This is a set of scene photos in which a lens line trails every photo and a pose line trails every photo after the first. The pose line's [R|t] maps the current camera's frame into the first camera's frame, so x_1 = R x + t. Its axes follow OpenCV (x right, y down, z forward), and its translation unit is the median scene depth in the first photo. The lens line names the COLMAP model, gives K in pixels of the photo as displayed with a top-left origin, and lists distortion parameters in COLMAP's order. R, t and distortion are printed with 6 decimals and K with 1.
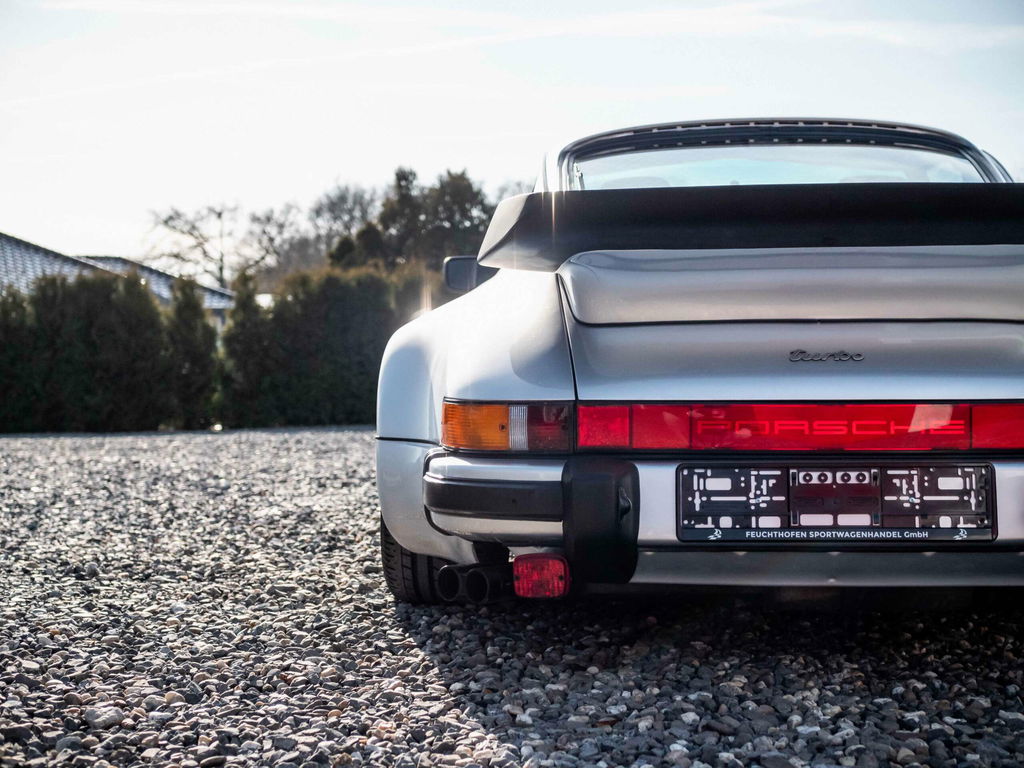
lens RADIAL K [[1501.4, 0, 512.1], [0, 1501.4, 382.2], [0, 0, 1]] dist [0.028025, 0.000000]
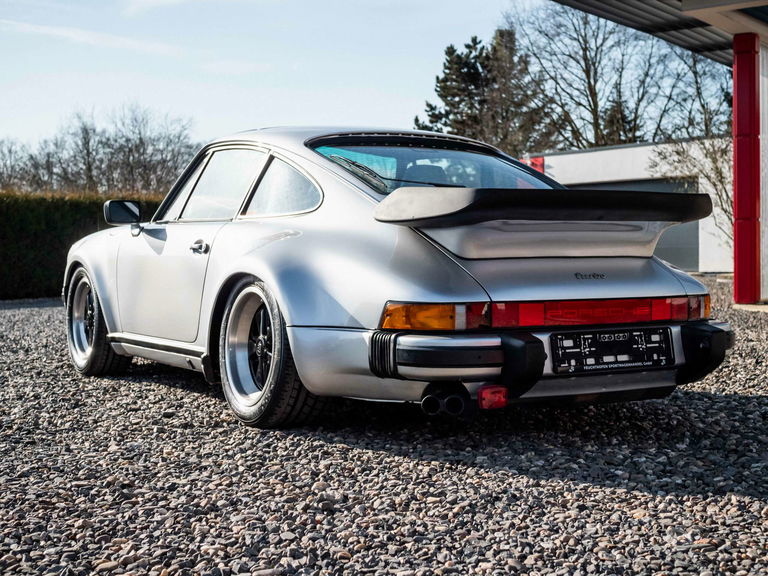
lens RADIAL K [[1126.1, 0, 383.9], [0, 1126.1, 288.4], [0, 0, 1]] dist [0.028025, 0.000000]
pose [[0.843393, -0.016899, 0.537031, -0.845346], [0.010414, 0.999832, 0.015108, -0.027531], [-0.537196, -0.007149, 0.843427, -0.100086]]
